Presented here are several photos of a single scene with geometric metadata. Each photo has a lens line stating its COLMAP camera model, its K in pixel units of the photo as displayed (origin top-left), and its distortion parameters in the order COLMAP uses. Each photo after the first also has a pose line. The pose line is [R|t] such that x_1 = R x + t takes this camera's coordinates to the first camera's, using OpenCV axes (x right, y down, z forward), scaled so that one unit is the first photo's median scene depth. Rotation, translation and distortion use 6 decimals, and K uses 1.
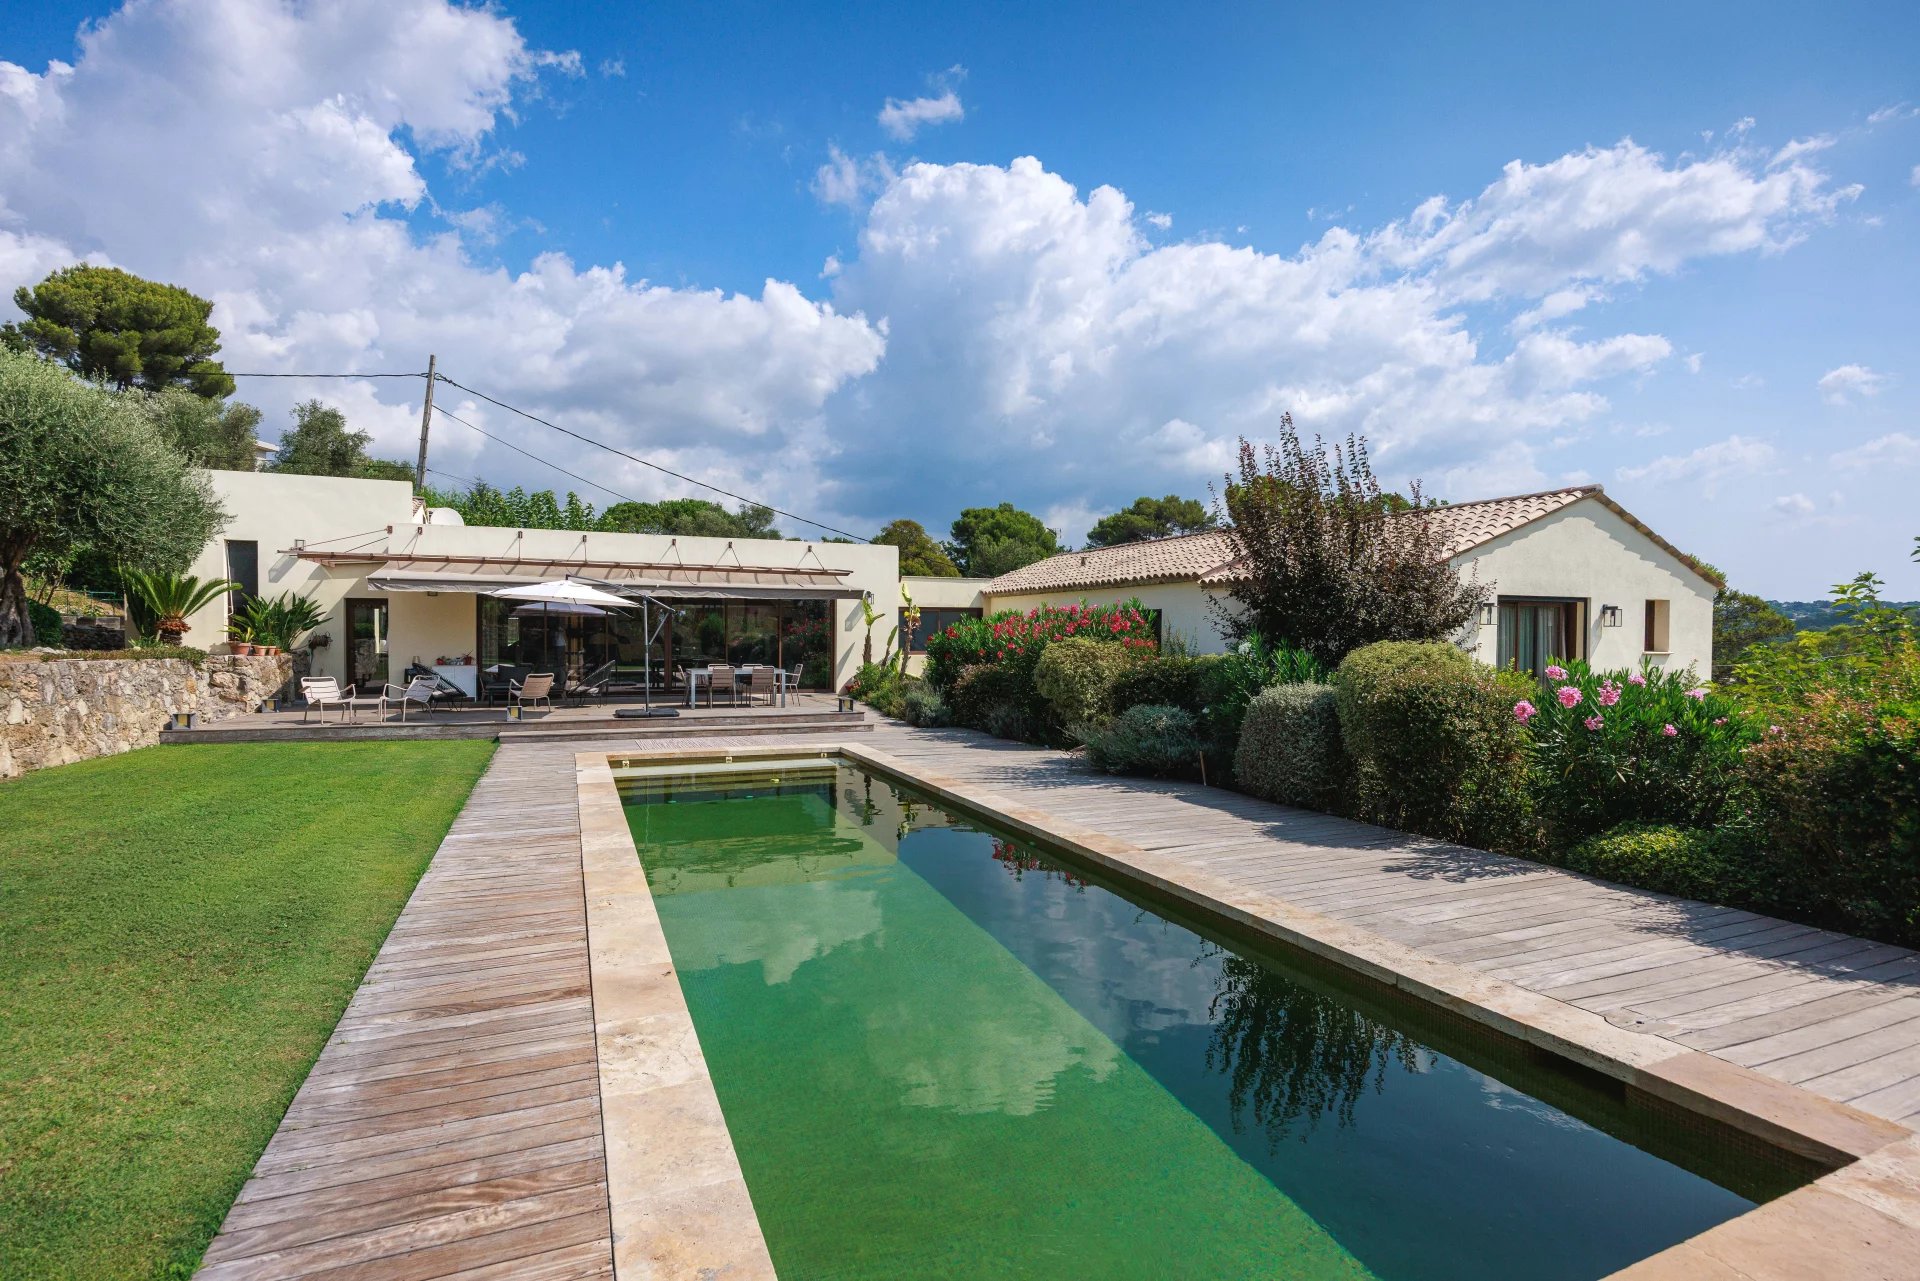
lens RADIAL K [[914.0, 0, 949.0], [0, 914.0, 639.5], [0, 0, 1]] dist [0.003376, 0.000181]
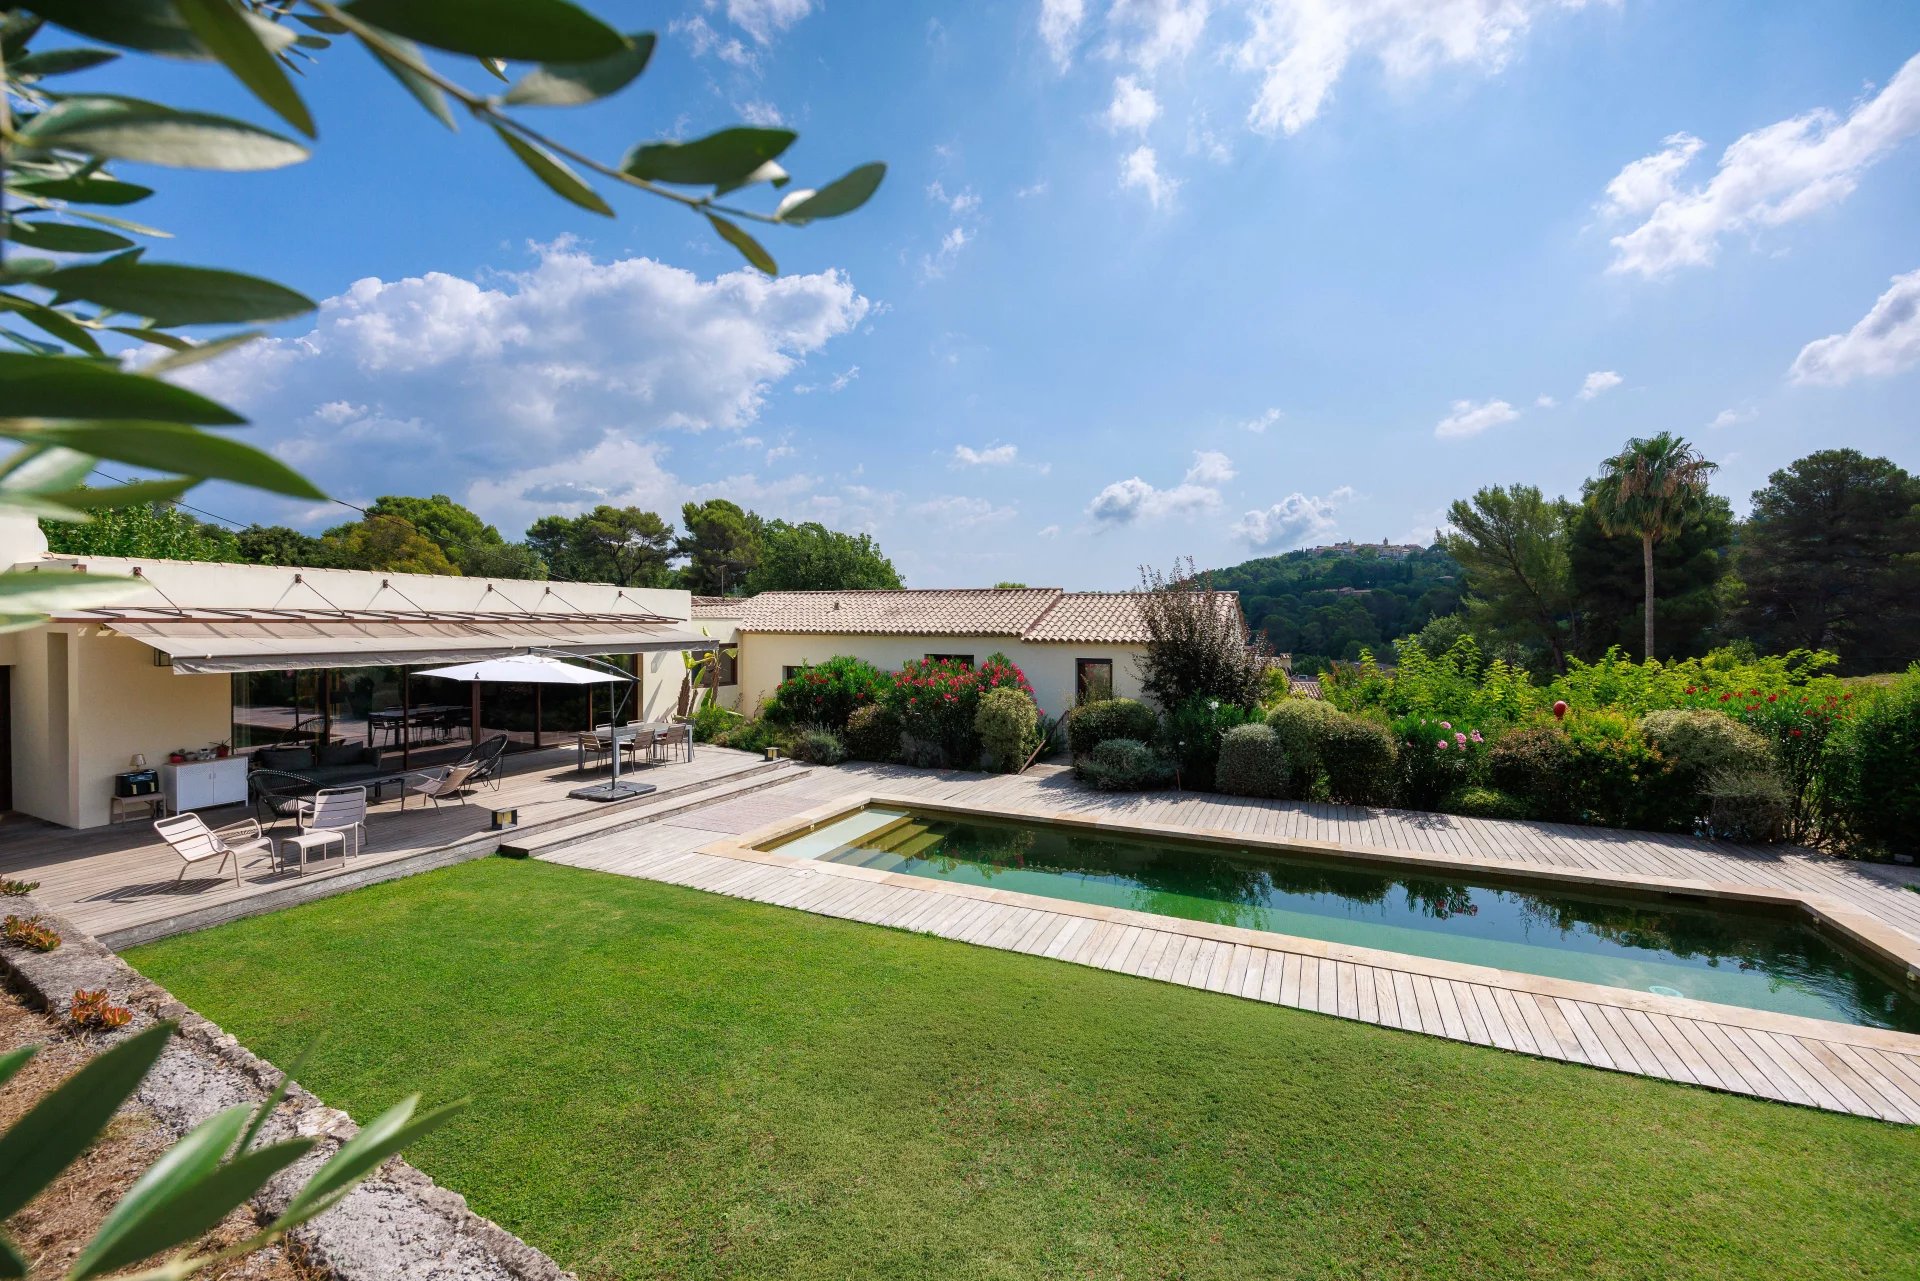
lens RADIAL K [[754.4, 0, 982.4], [0, 754.4, 632.1], [0, 0, 1]] dist [-0.001432, 0.000239]
pose [[0.736303, -0.011999, 0.676545, -0.421010], [0.005964, 0.999919, 0.011244, -0.064681], [-0.676625, -0.004244, 0.736315, 0.133670]]
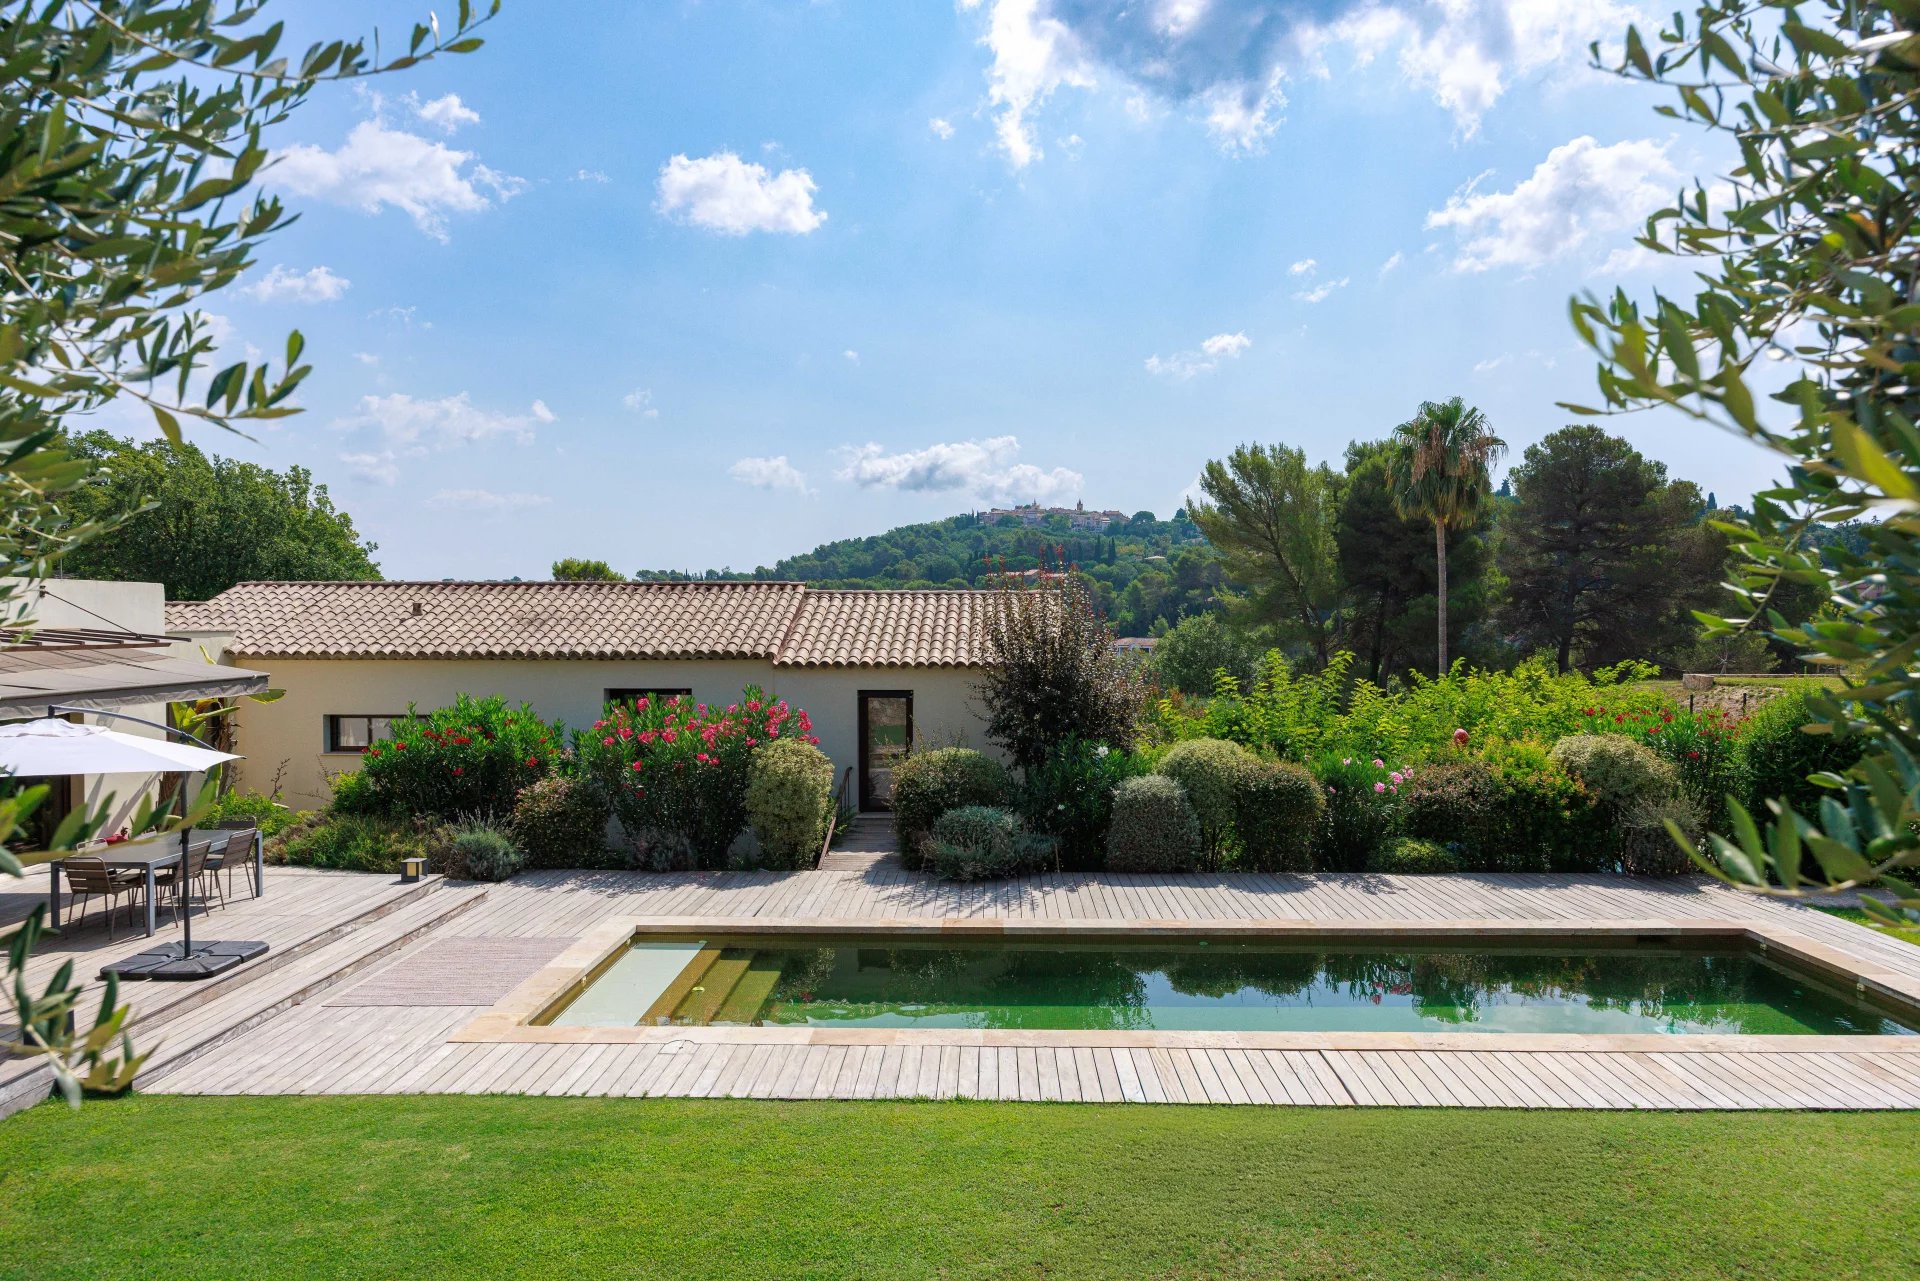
lens RADIAL K [[1190.1, 0, 972.1], [0, 1190.1, 645.0], [0, 0, 1]] dist [-0.002910, 0.003377]
pose [[0.416609, -0.023846, 0.908773, -0.549780], [0.008948, 0.999715, 0.022130, -0.078552], [-0.909042, -0.001088, 0.416703, 0.235825]]
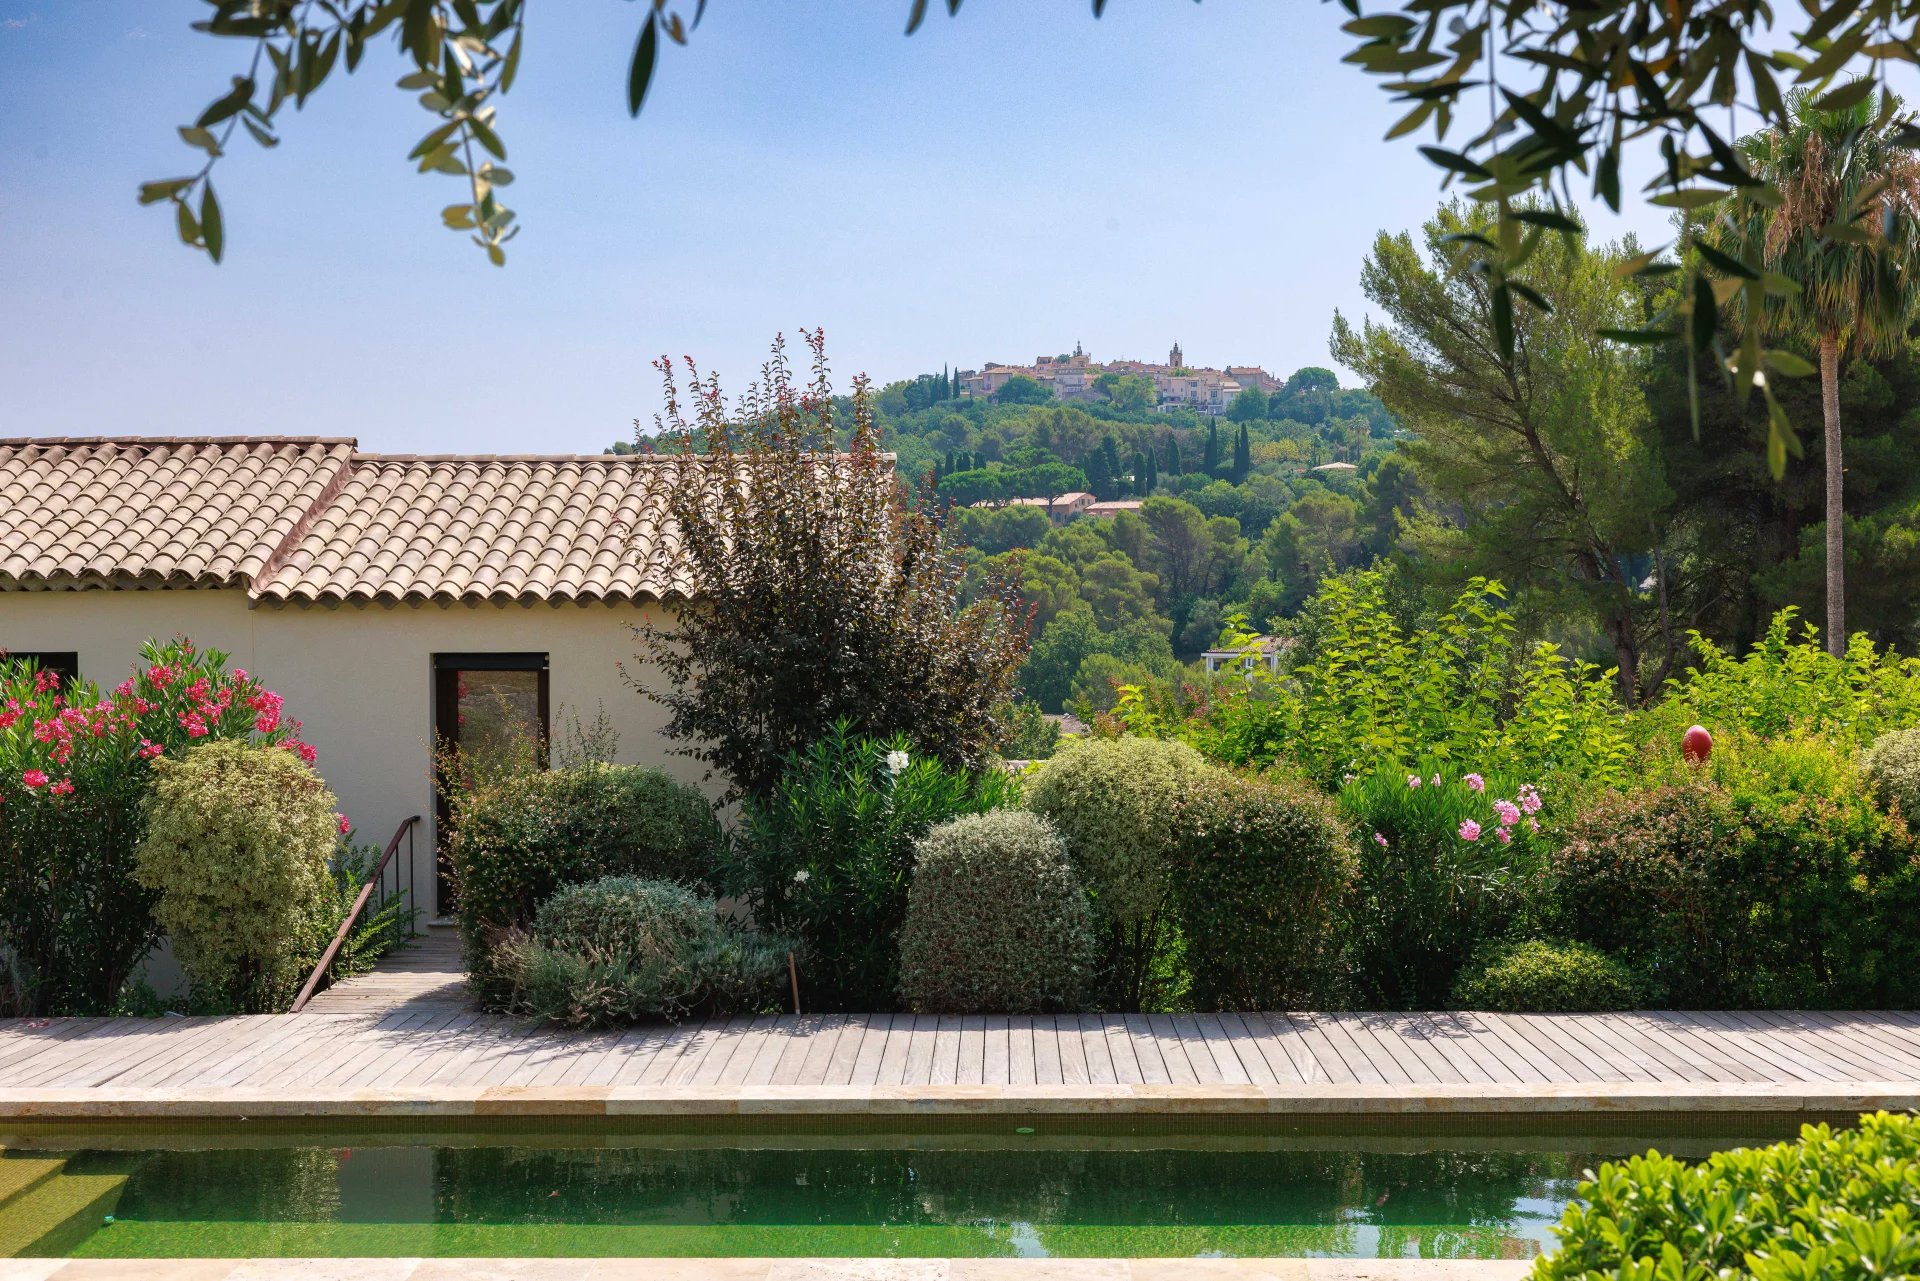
lens RADIAL K [[2570.9, 0, 942.9], [0, 2570.9, 645.0], [0, 0, 1]] dist [0.010272, 0.000000]
pose [[0.415381, -0.021333, 0.909398, -0.525919], [0.012749, 0.999763, 0.017630, -0.041972], [-0.909558, 0.004270, 0.415554, 0.142298]]
